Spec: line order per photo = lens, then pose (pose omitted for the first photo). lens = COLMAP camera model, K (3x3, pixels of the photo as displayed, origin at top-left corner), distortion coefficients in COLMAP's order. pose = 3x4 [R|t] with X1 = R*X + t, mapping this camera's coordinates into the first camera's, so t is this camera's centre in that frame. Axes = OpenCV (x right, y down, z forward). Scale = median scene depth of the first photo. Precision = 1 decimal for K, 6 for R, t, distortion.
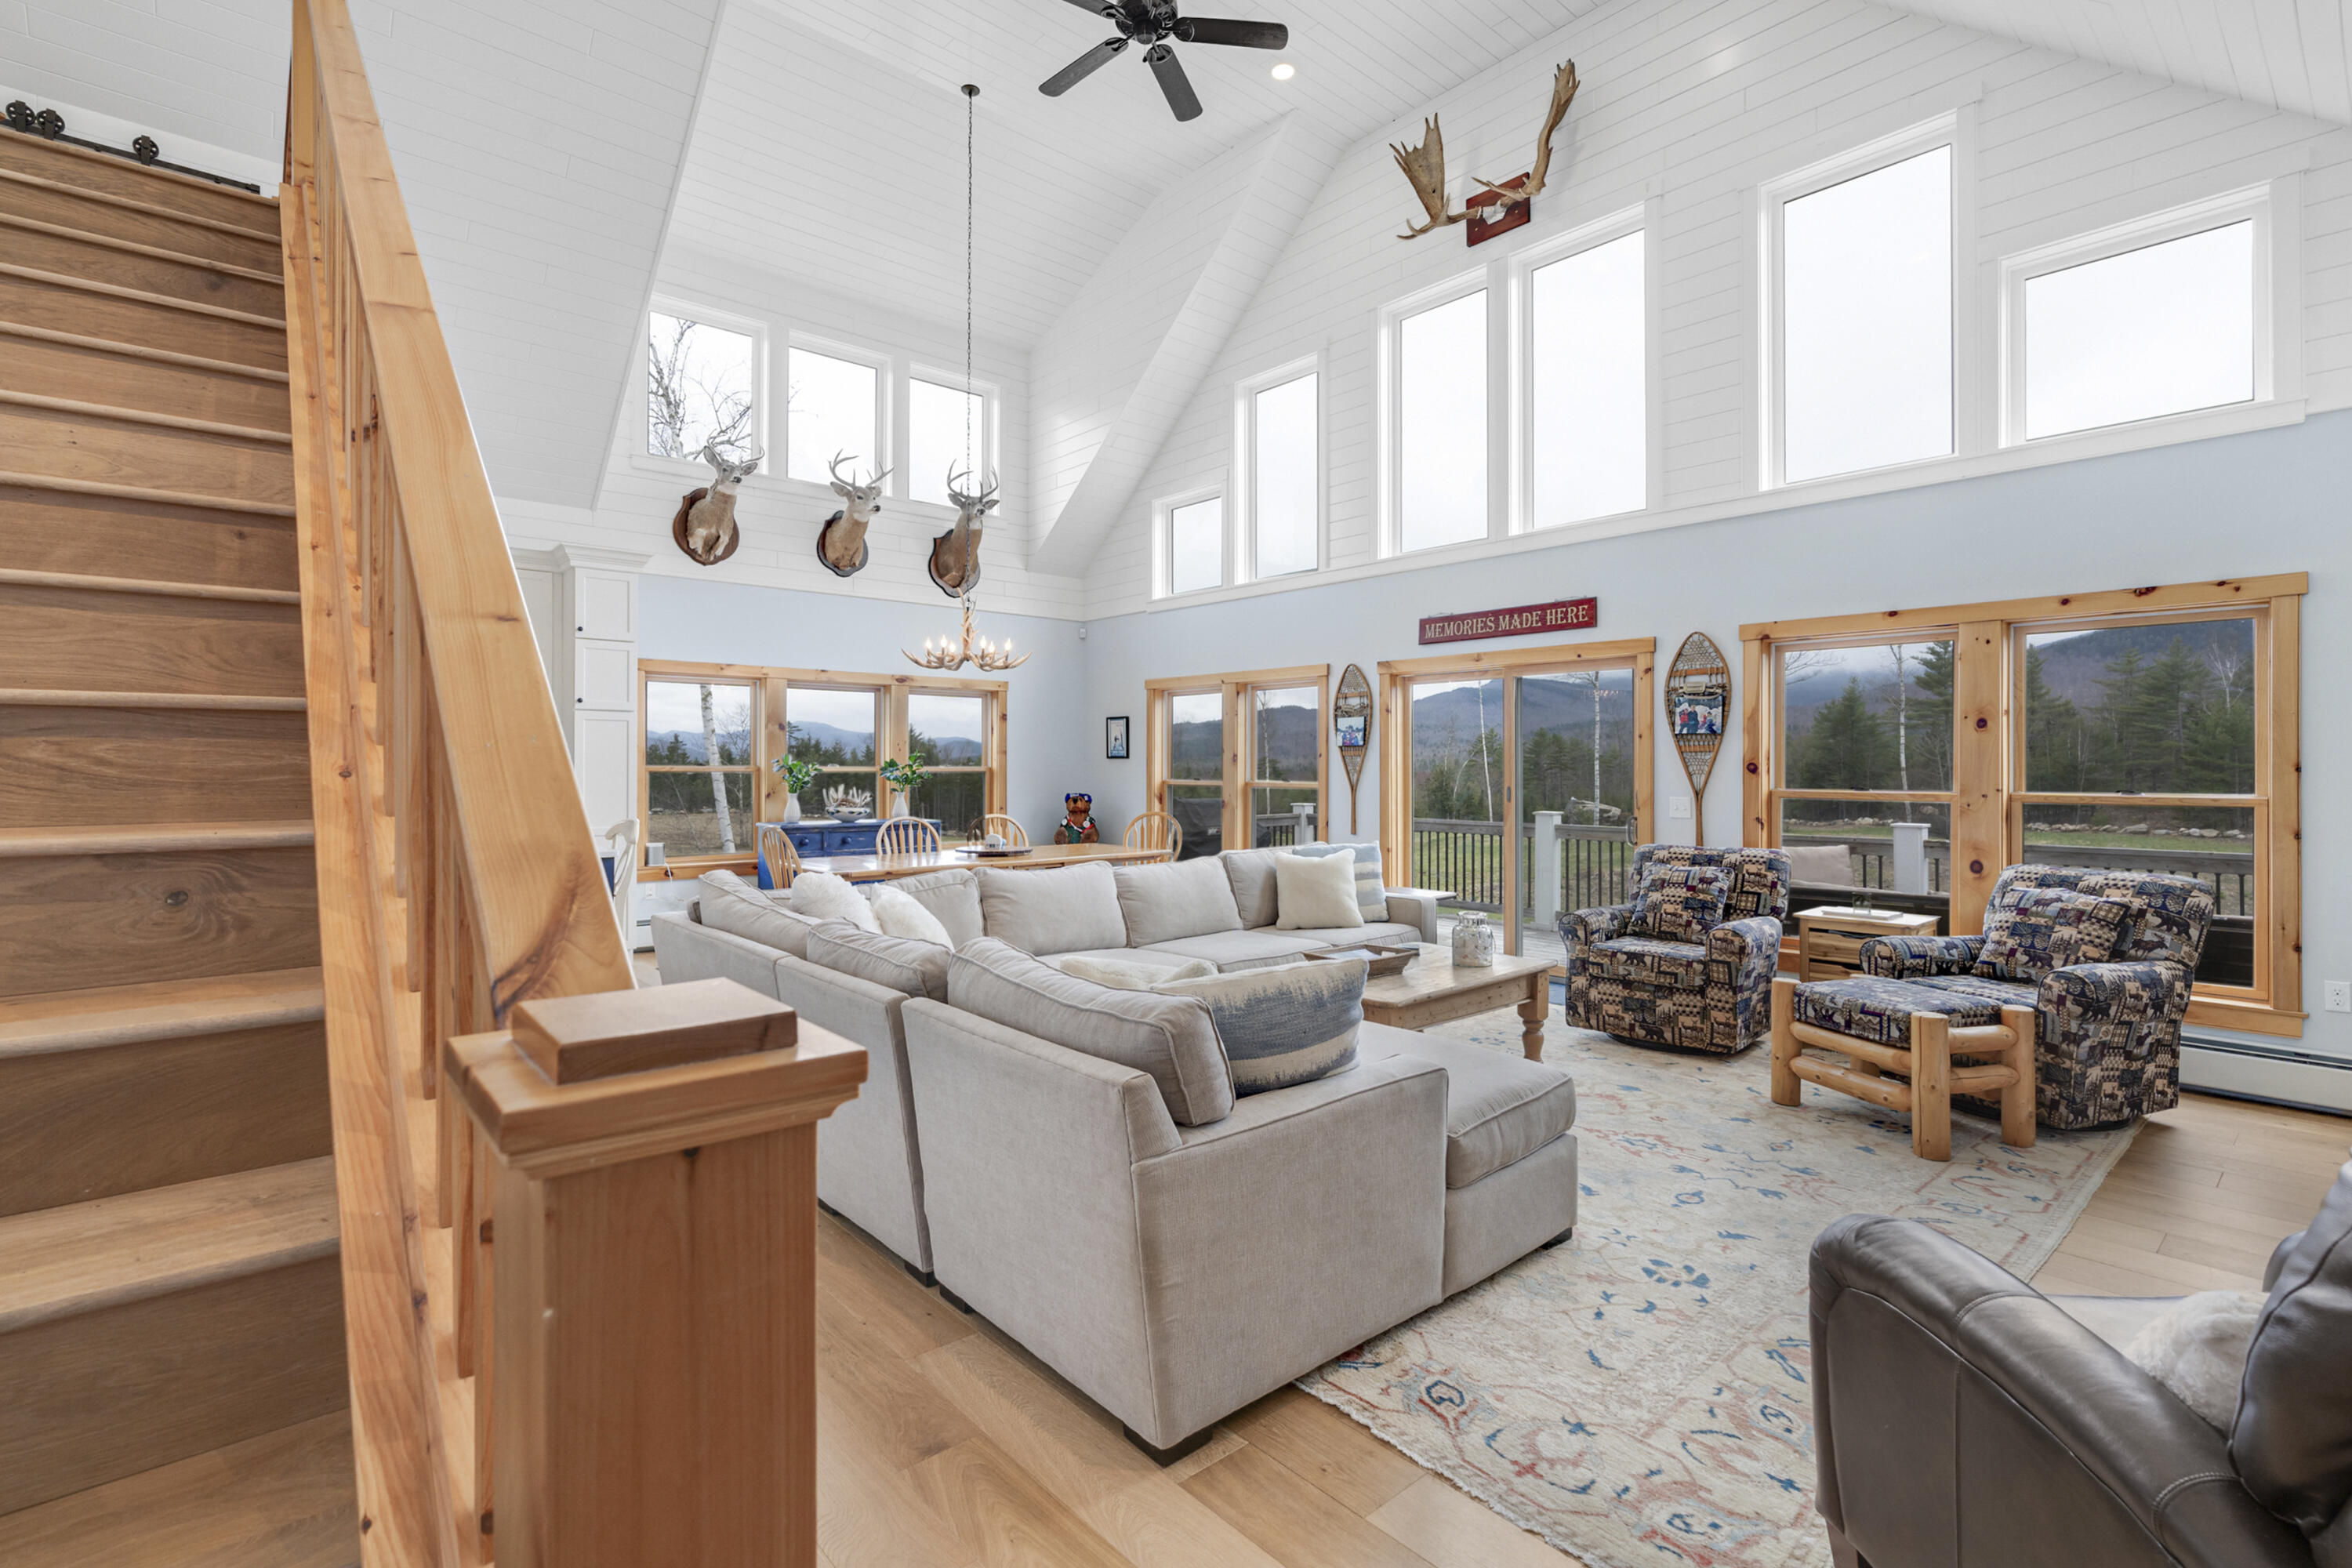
lens RADIAL K [[1071.2, 0, 1205.6], [0, 1071.2, 748.5], [0, 0, 1]] dist [-0.011940, 0.004852]
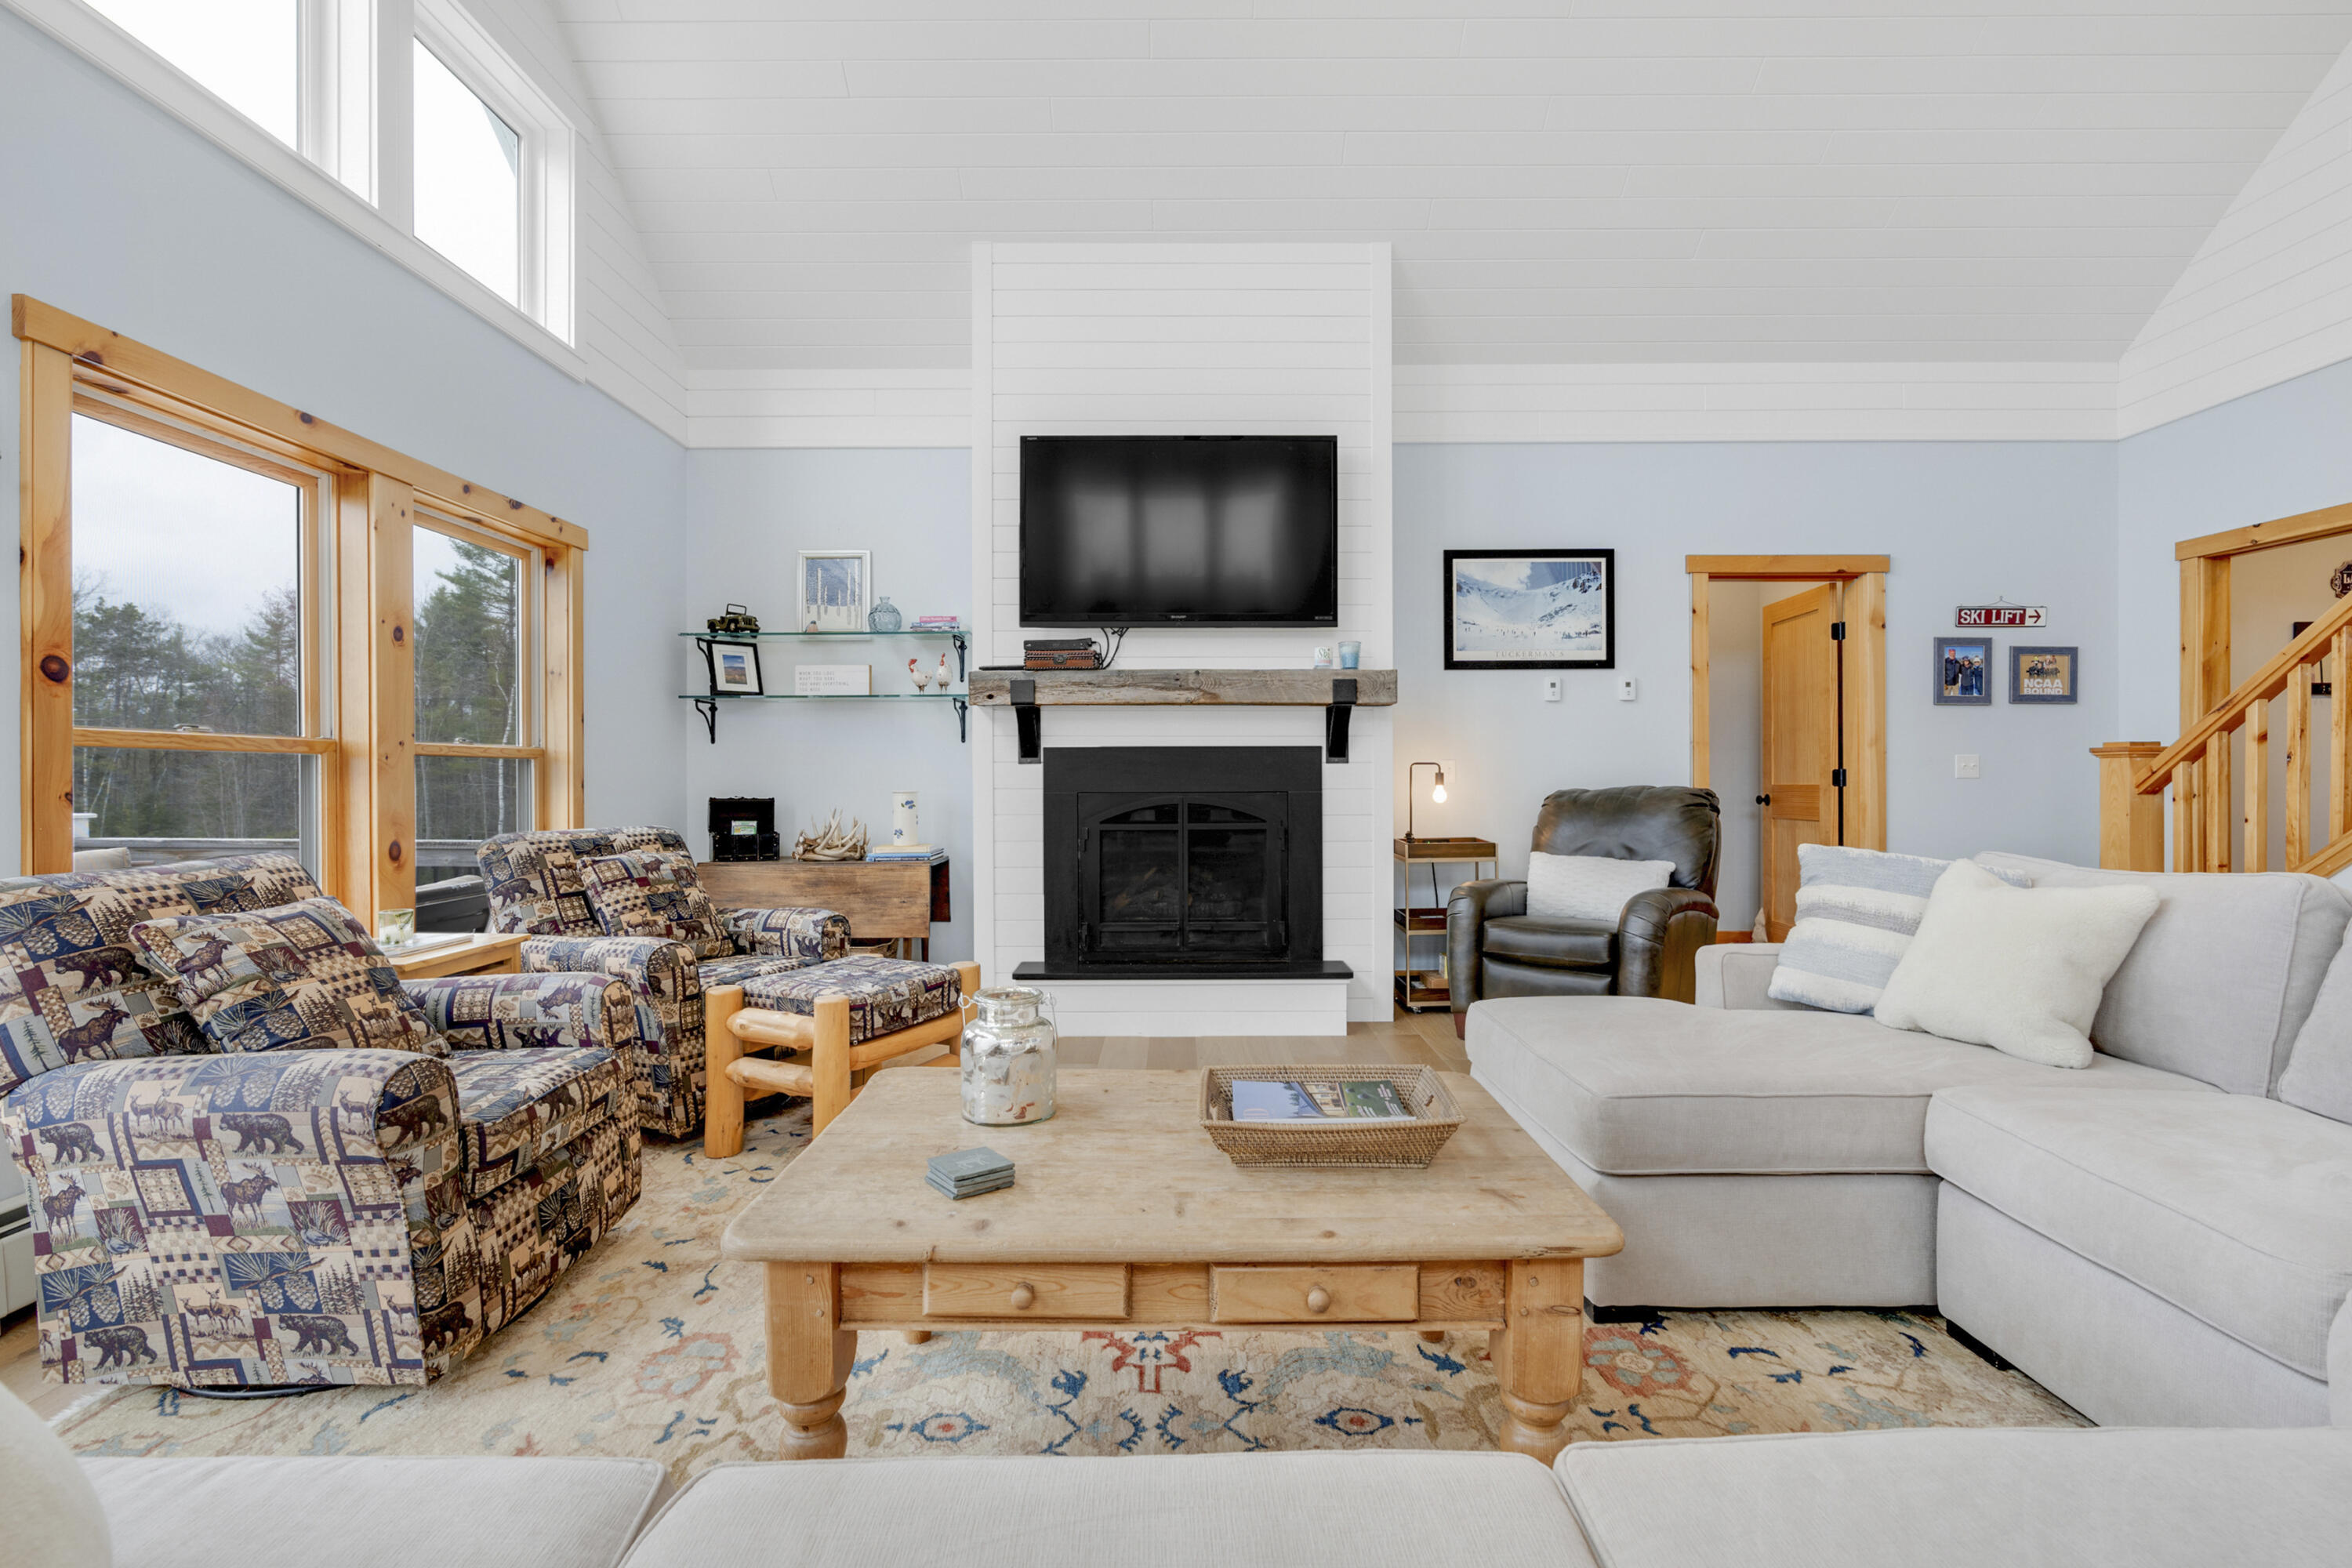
lens RADIAL K [[1071.2, 0, 1182.9], [0, 1071.2, 770.0], [0, 0, 1]] dist [-0.011940, 0.004852]
pose [[-0.740100, 0.004691, 0.672480, -0.074356], [-0.010142, 0.999784, -0.018137, 0.065480], [-0.672420, -0.020243, -0.739893, 1.117009]]
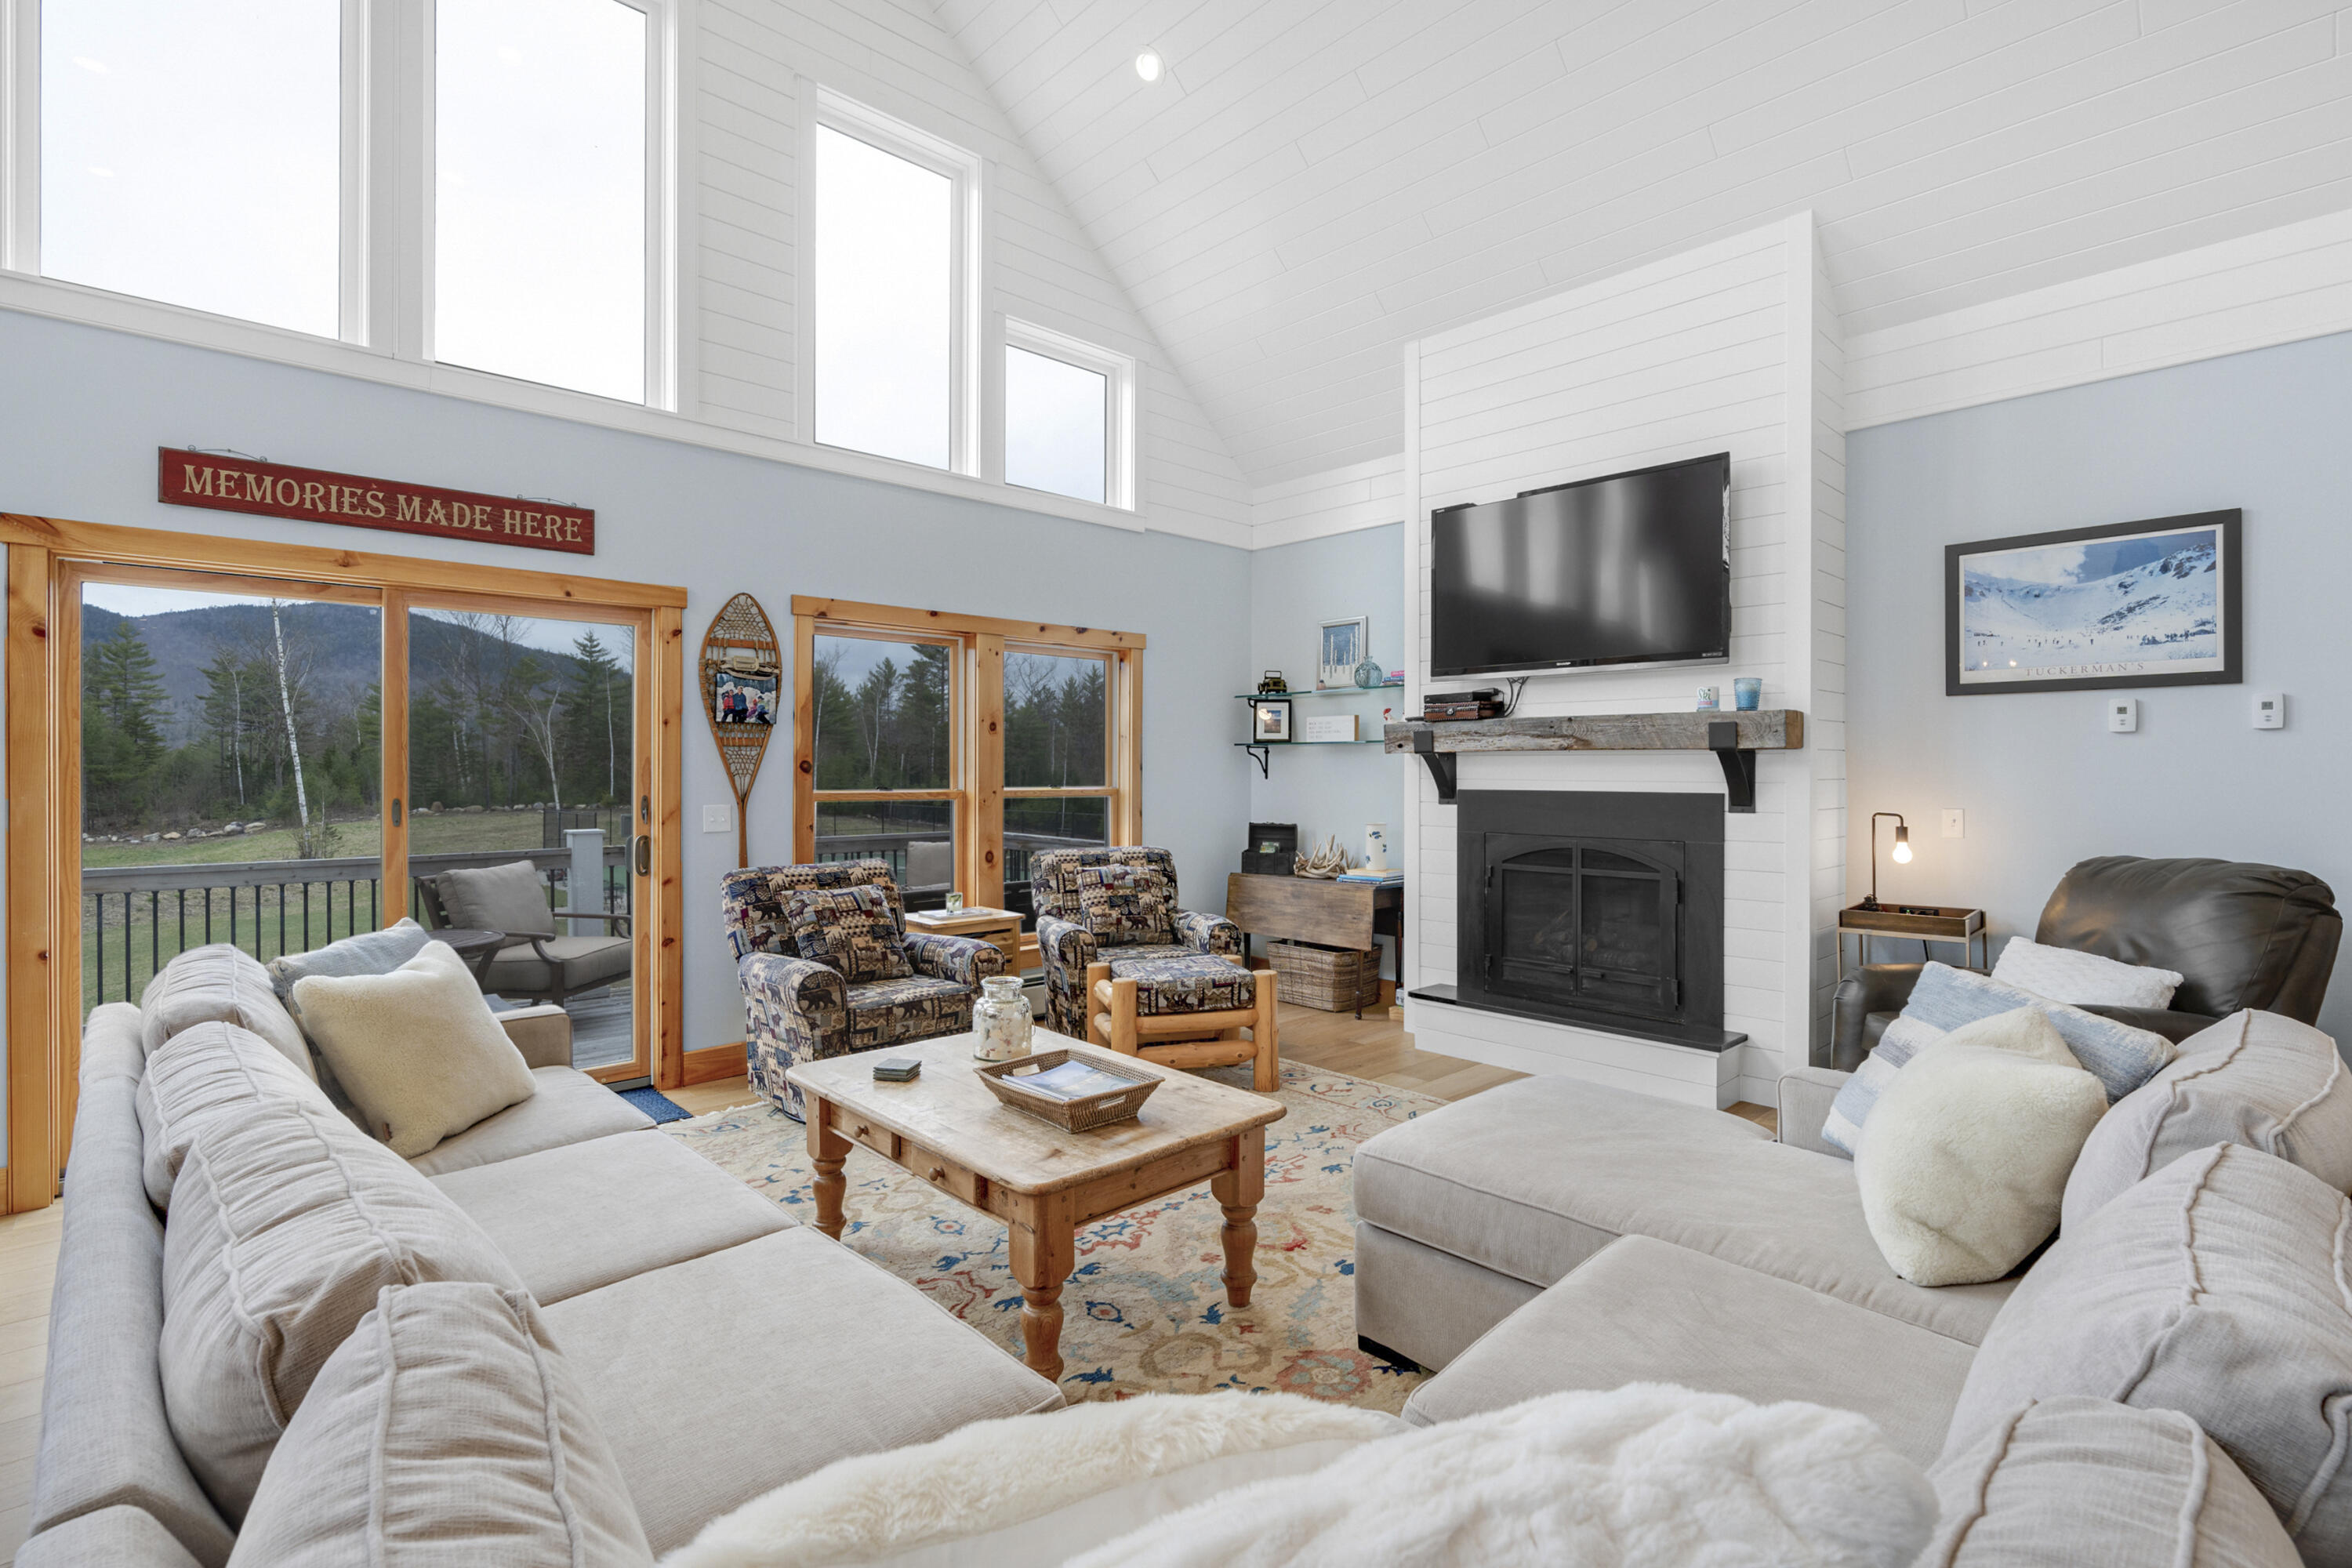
lens RADIAL K [[1091.9, 0, 1162.5], [0, 1091.9, 760.6], [0, 0, 1]] dist [-0.005162, 0.000593]
pose [[-0.007402, 0.007857, 0.999942, -0.393528], [-0.019014, 0.999787, -0.007997, 0.016257], [-0.999792, -0.019073, -0.007251, 0.799912]]
